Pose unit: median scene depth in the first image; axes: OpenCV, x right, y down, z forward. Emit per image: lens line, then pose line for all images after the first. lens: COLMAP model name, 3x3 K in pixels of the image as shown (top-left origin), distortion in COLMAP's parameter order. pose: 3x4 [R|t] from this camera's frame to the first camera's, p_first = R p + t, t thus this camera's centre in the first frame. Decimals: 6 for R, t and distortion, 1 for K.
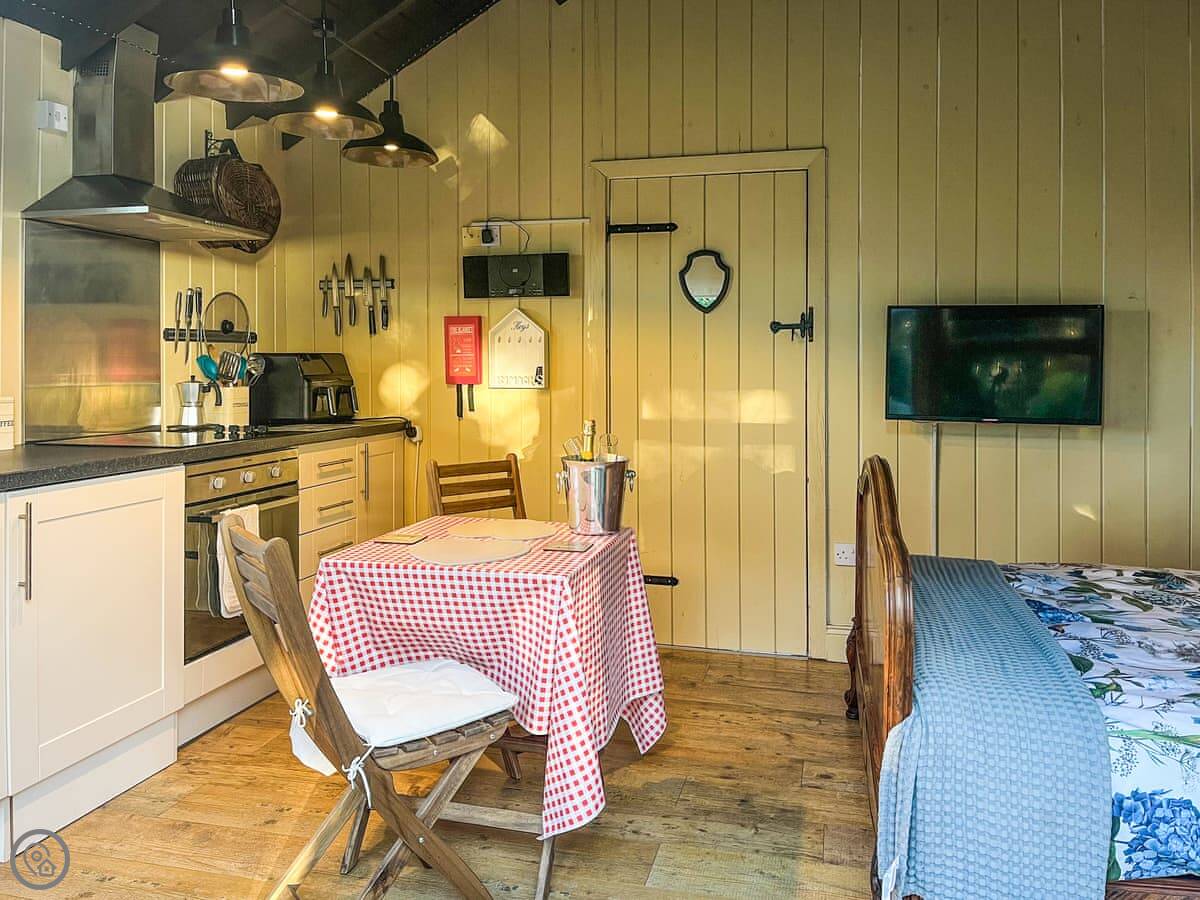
lens RADIAL K [[938.2, 0, 606.8], [0, 938.2, 359.1], [0, 0, 1]] dist [0.046130, -0.019713]
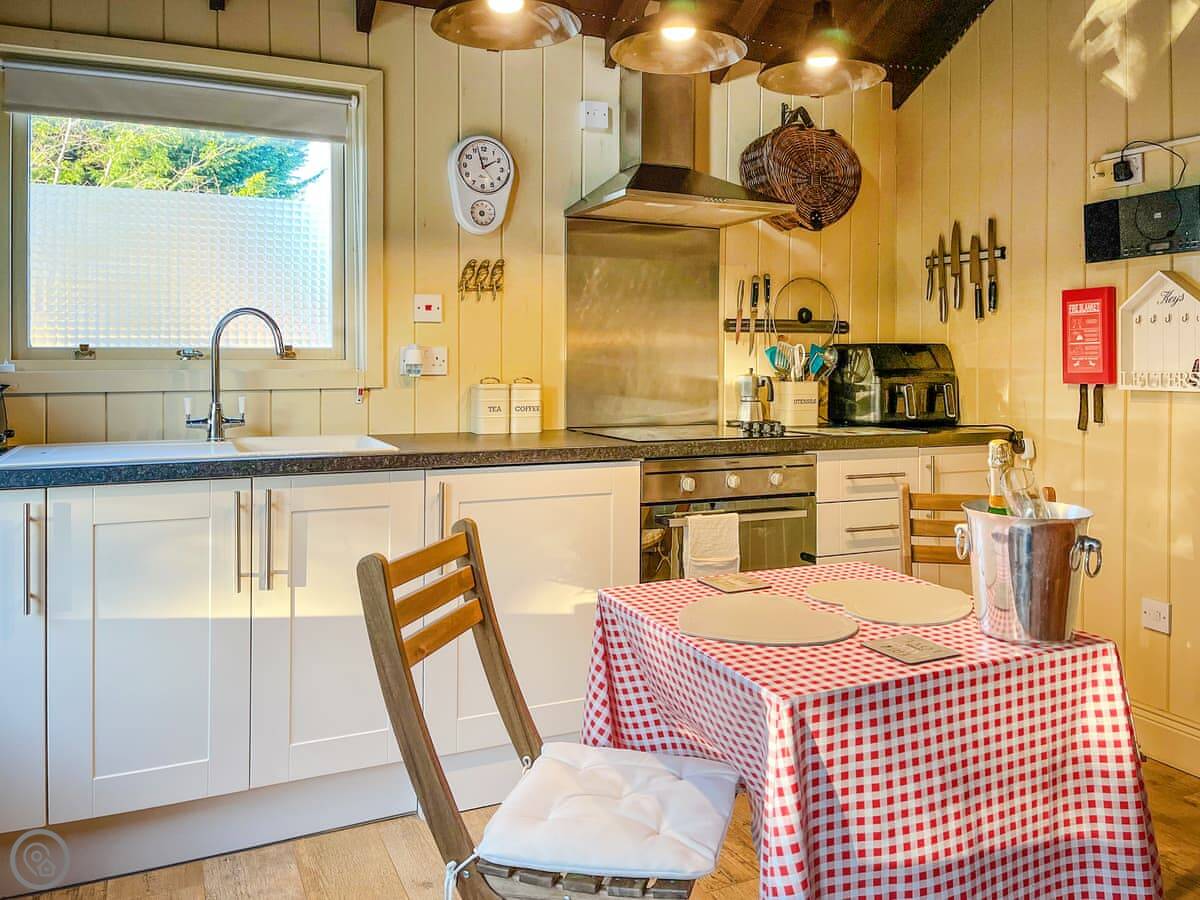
lens RADIAL K [[936.9, 0, 604.3], [0, 936.9, 372.8], [0, 0, 1]] dist [0.000811, -0.004229]
pose [[0.635483, 0.009389, -0.772058, 0.200052], [-0.000739, 0.999933, 0.011551, 0.012236], [0.772114, -0.006770, 0.635448, 0.324916]]
